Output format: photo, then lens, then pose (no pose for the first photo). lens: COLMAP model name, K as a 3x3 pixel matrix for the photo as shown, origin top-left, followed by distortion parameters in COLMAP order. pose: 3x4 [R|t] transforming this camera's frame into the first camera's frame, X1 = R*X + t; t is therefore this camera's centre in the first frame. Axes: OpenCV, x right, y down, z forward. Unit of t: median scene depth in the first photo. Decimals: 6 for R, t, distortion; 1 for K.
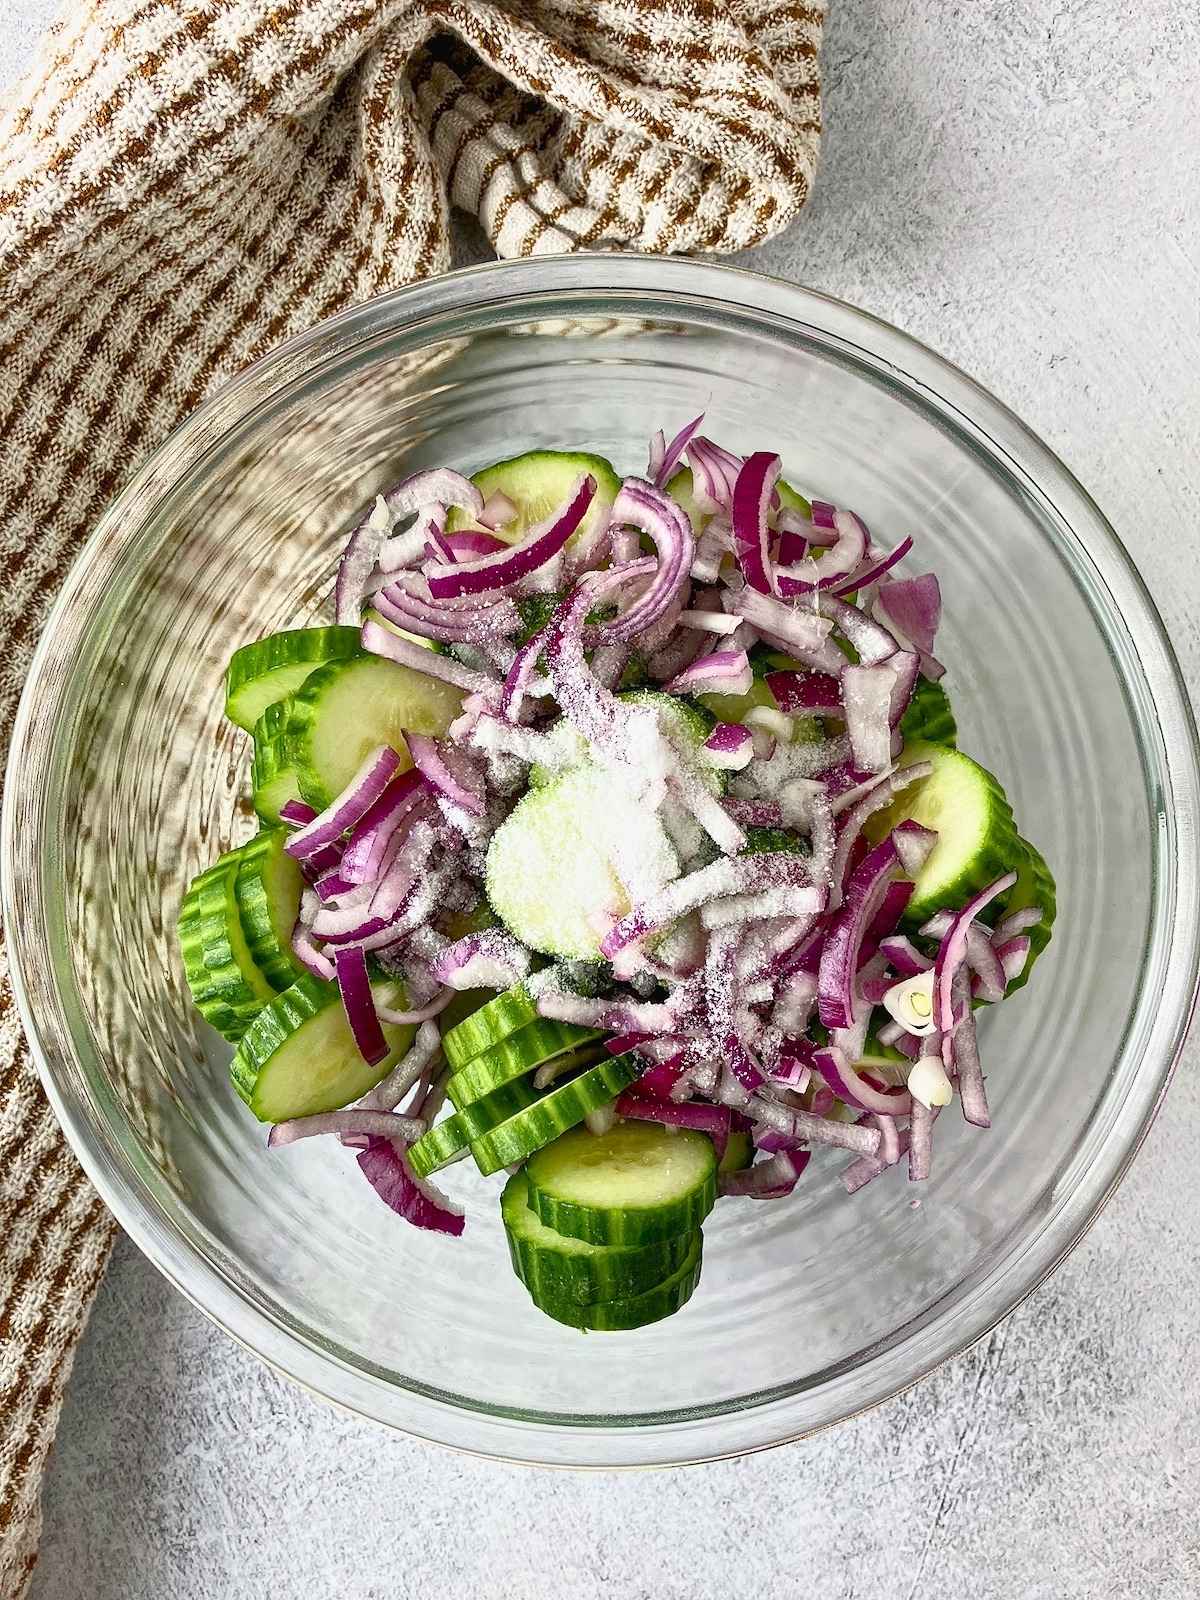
lens RADIAL K [[1309.4, 0, 600.0], [0, 1309.4, 800.0], [0, 0, 1]] dist [-0.000663, 0.008158]
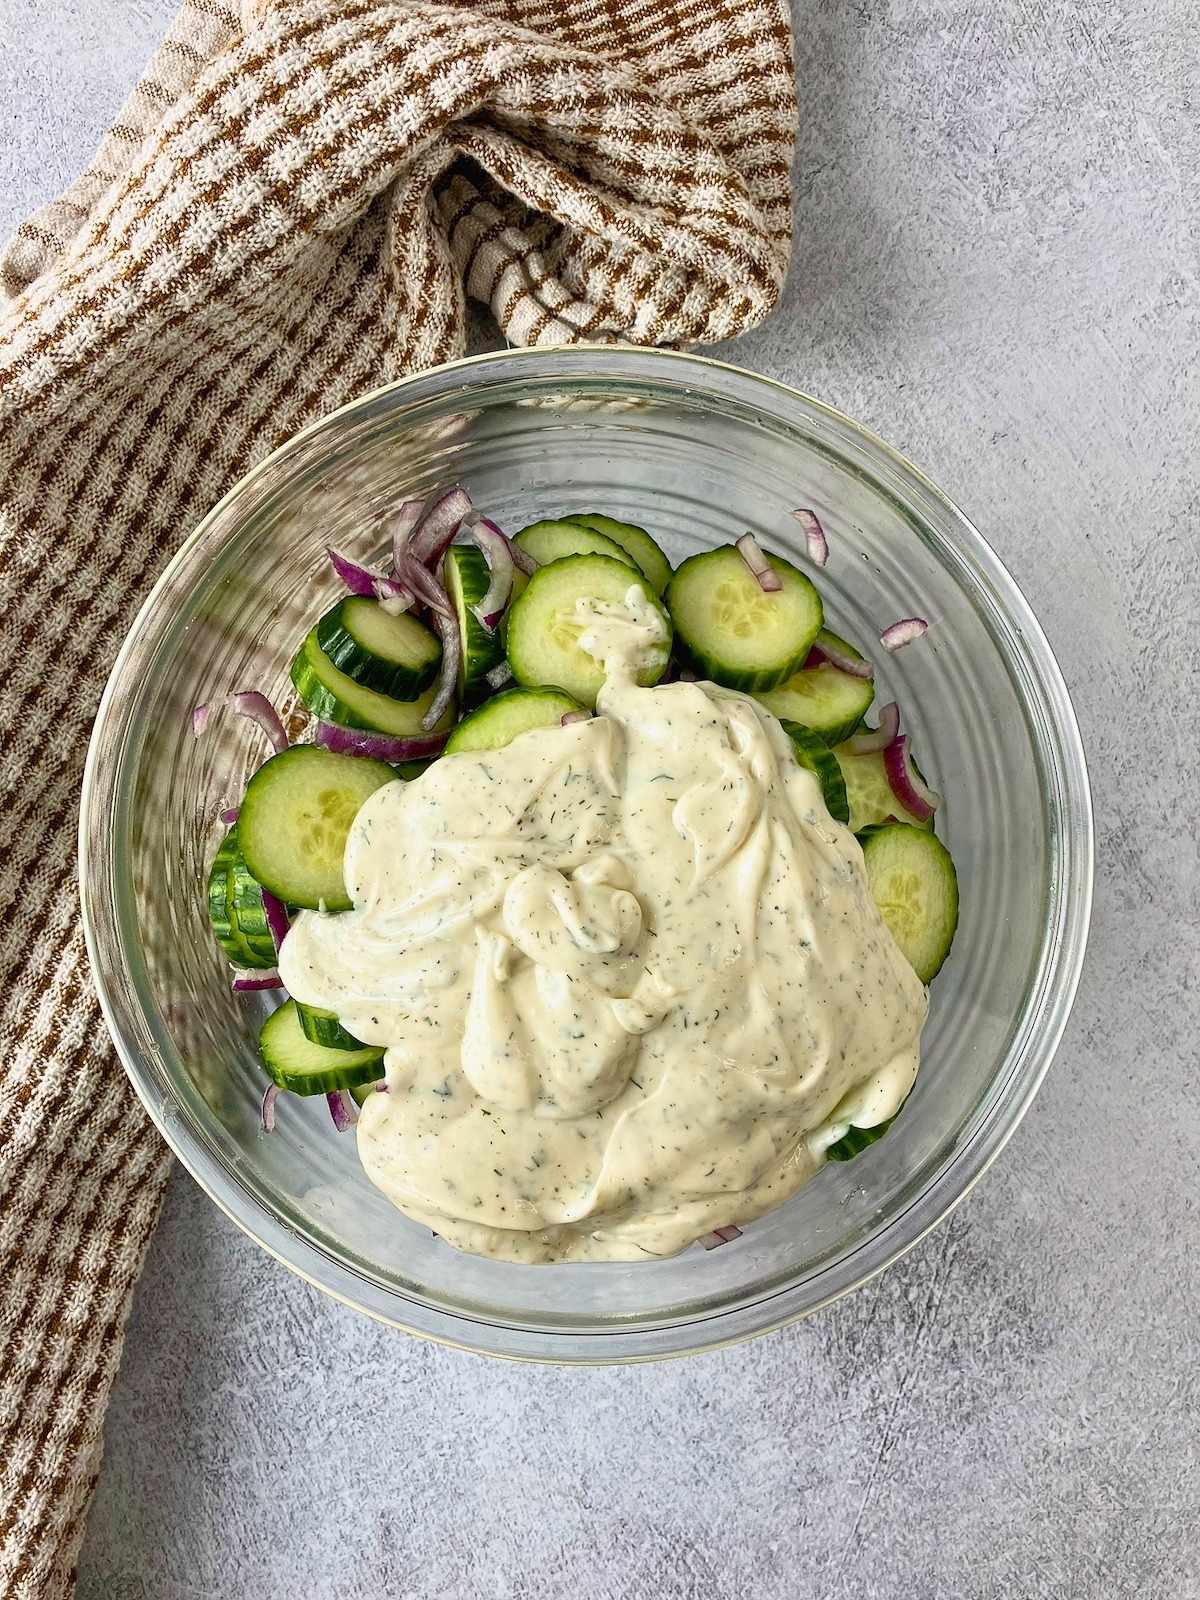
lens RADIAL K [[1309.4, 0, 600.0], [0, 1309.4, 800.0], [0, 0, 1]] dist [-0.000663, 0.008158]
pose [[0.999910, 0.011561, 0.006745, -0.000522], [-0.011607, 0.999909, 0.006854, -0.026892], [-0.006665, -0.006931, 0.999954, -0.145665]]
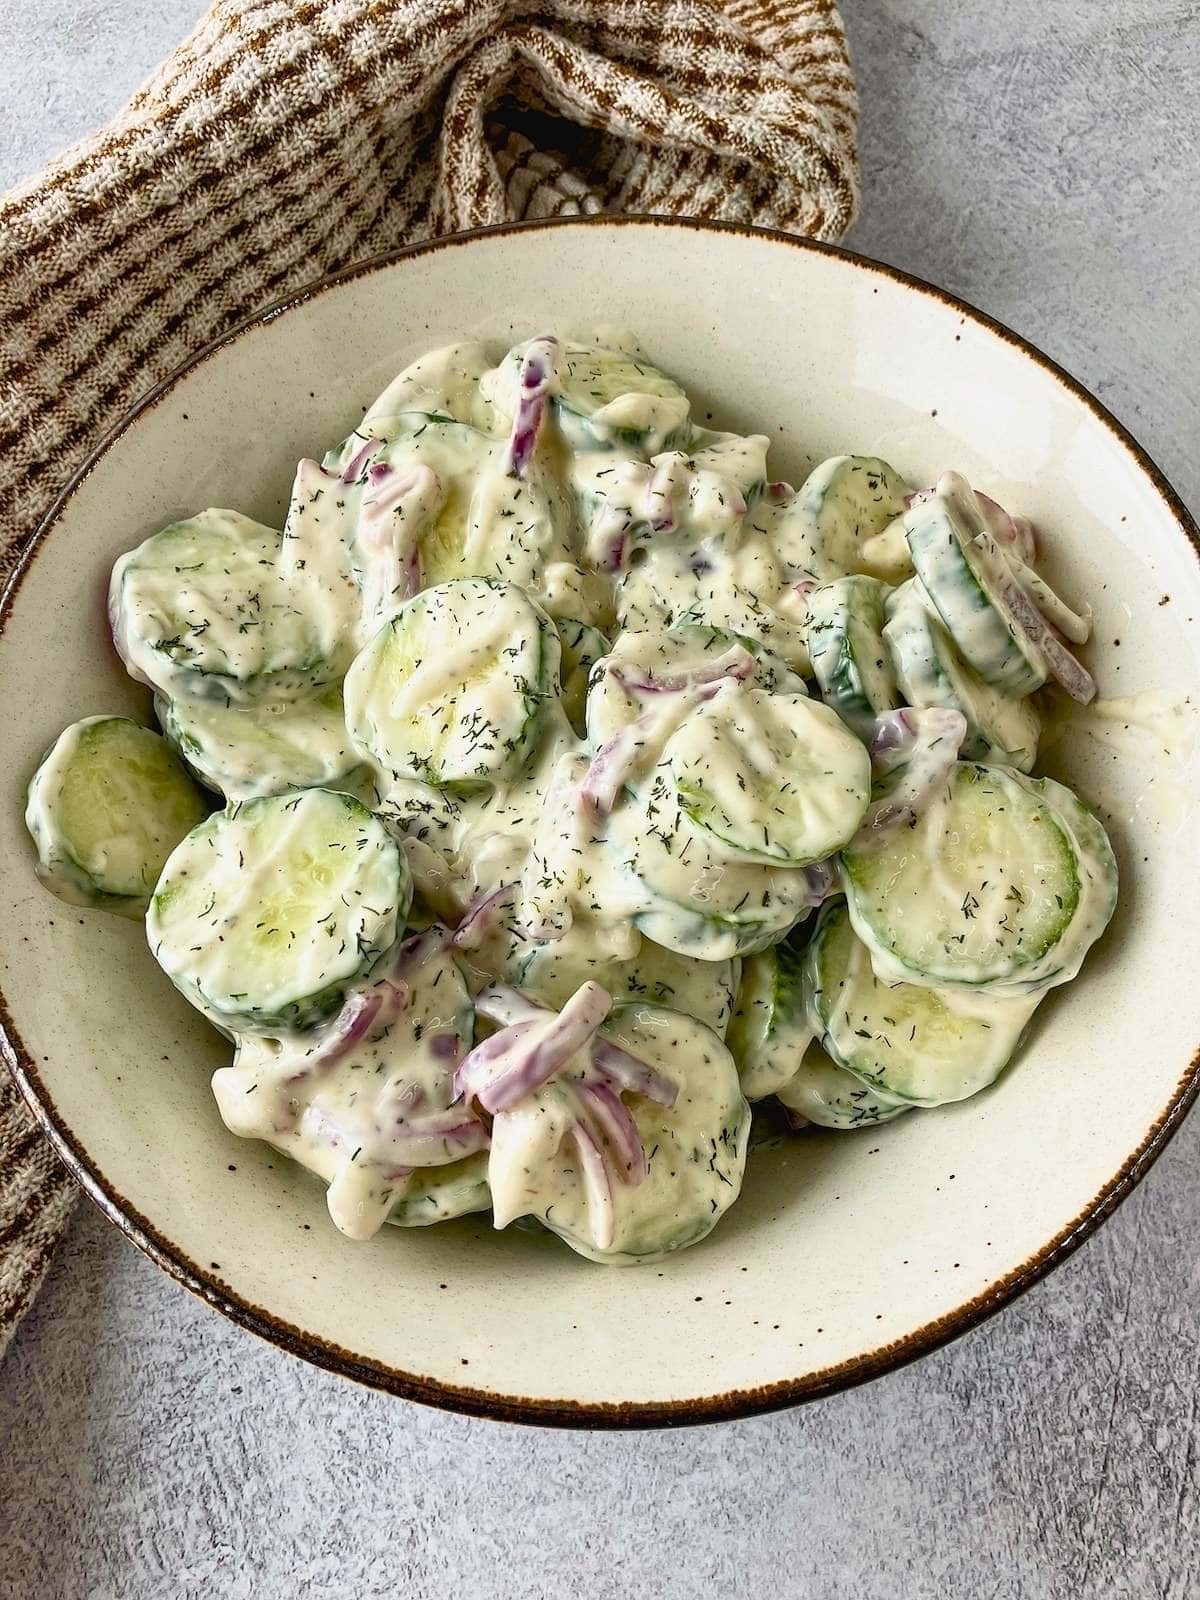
lens RADIAL K [[1330.9, 0, 611.0], [0, 1330.9, 788.4], [0, 0, 1]] dist [0.005180, 0.004603]
pose [[0.999782, 0.003642, -0.020541, -0.015214], [-0.011224, 0.923902, -0.382466, 0.388462], [0.017585, 0.382613, 0.923741, 0.165496]]
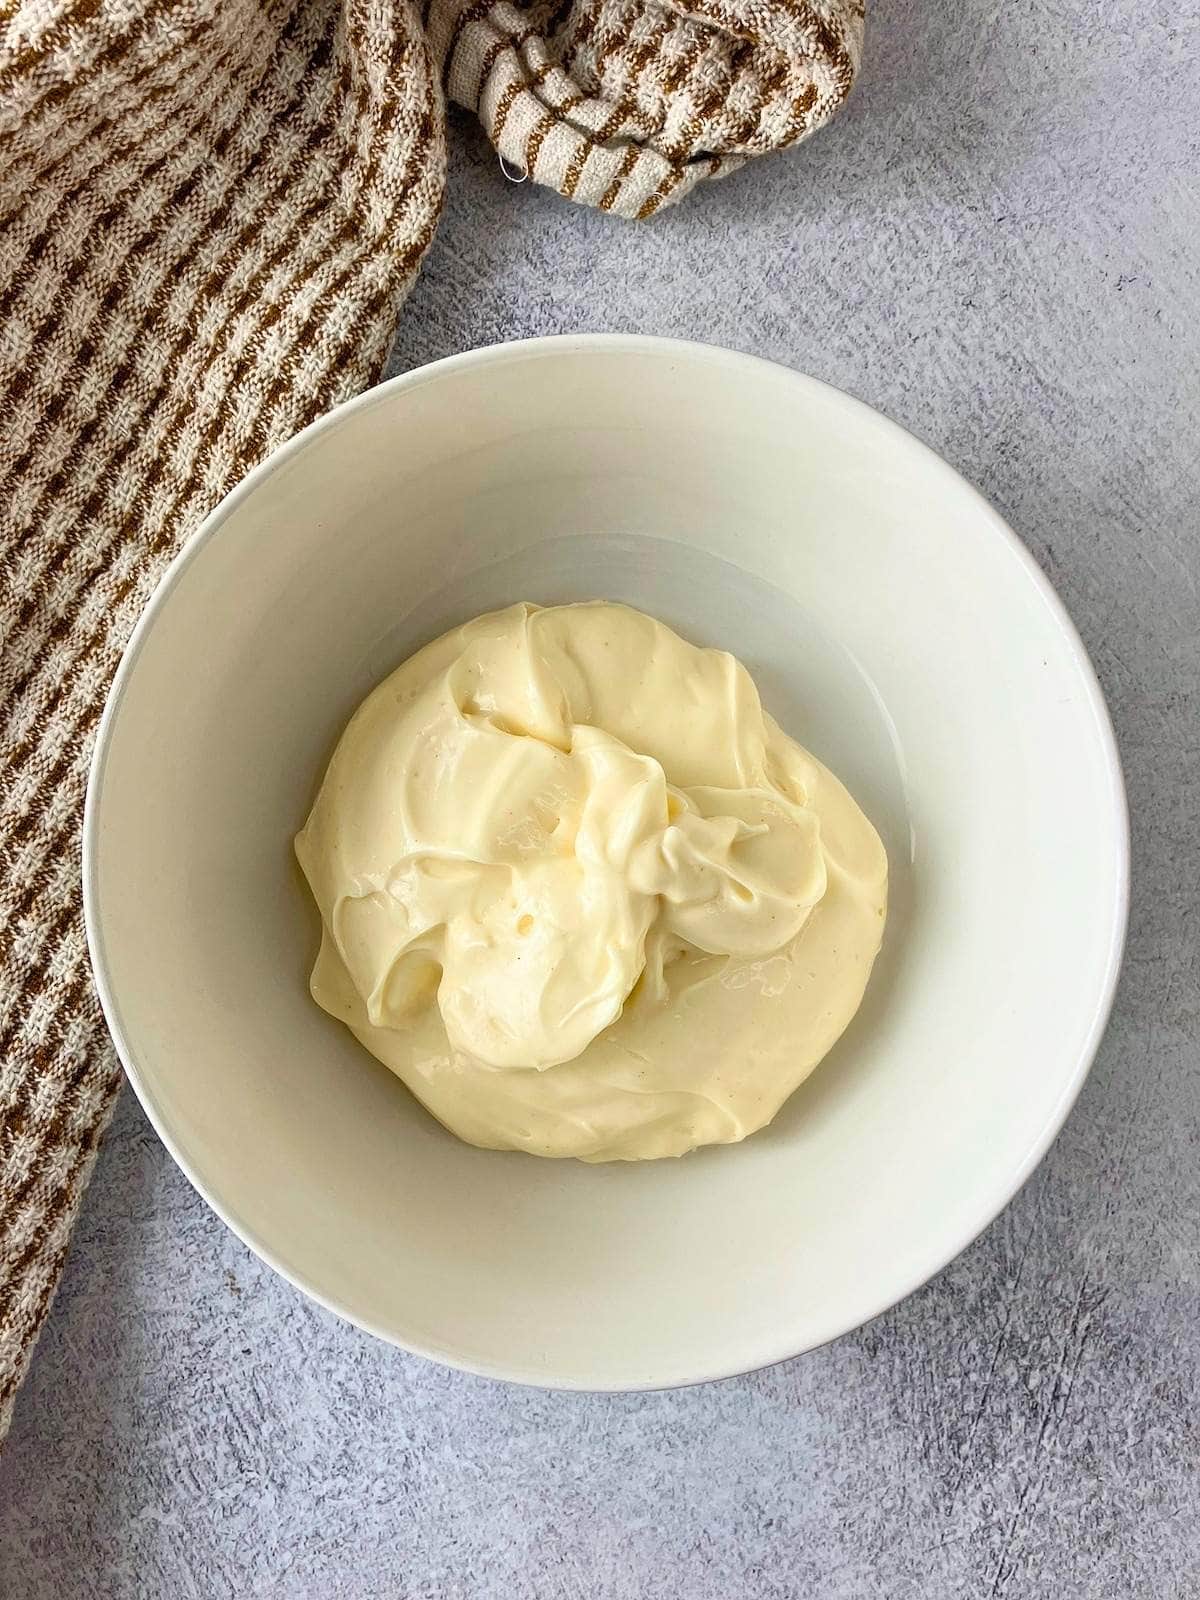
lens RADIAL K [[1294.6, 0, 602.3], [0, 1294.6, 800.4], [0, 0, 1]] dist [0.112302, -0.158515]
pose [[0.999950, 0.000715, 0.009928, -0.017785], [-0.000623, 0.999957, -0.009288, 0.028550], [-0.009934, 0.009282, 0.999908, 0.116247]]
